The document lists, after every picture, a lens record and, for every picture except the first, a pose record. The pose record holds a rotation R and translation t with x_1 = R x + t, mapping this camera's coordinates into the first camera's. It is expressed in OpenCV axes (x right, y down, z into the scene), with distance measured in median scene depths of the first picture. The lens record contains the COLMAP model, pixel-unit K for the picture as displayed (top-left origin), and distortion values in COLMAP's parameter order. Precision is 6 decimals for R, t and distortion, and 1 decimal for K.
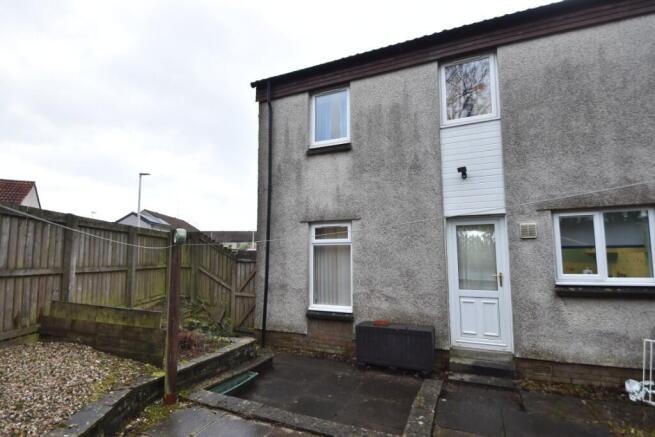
lens RADIAL K [[325.9, 0, 323.8], [0, 325.9, 223.1], [0, 0, 1]] dist [-0.001564, -0.013052]
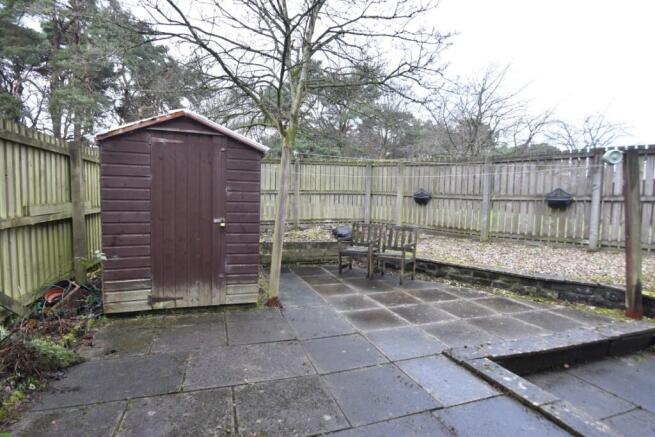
lens RADIAL K [[325.9, 0, 319.8], [0, 325.9, 227.2], [0, 0, 1]] dist [-0.001564, -0.013052]
pose [[-0.733511, 0.044294, -0.678233, 0.806757], [0.059464, 0.998230, 0.000882, 0.170969], [0.677071, -0.039683, -0.734847, 0.921872]]
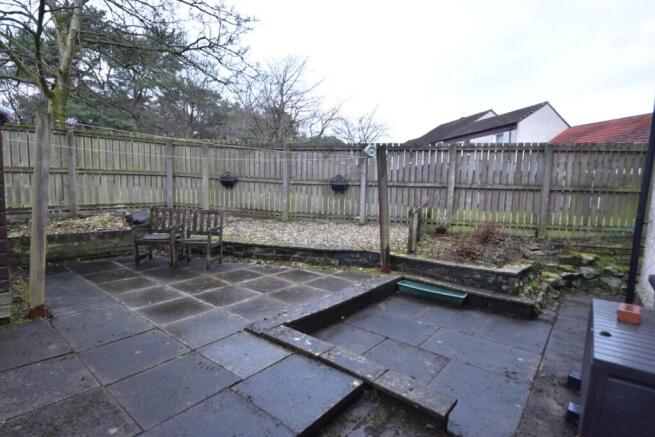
lens RADIAL K [[325.9, 0, 322.8], [0, 325.9, 227.9], [0, 0, 1]] dist [-0.001564, -0.013052]
pose [[-0.255292, 0.112640, -0.960280, 0.788710], [0.080173, 0.992236, 0.095074, 0.173485], [0.963534, -0.052717, -0.262341, 0.949855]]
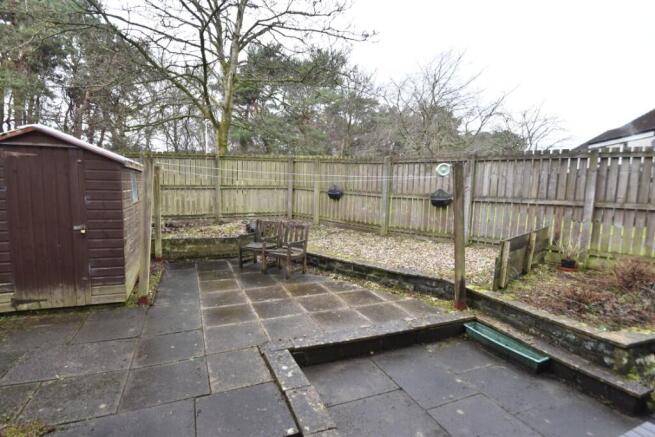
lens RADIAL K [[324.9, 0, 323.1], [0, 324.9, 227.4], [0, 0, 1]] dist [-0.005976, -0.009121]
pose [[-0.677997, 0.083232, -0.730337, 0.620731], [0.060531, 0.996516, 0.057374, 0.127541], [0.732568, -0.005309, -0.680673, 1.231392]]
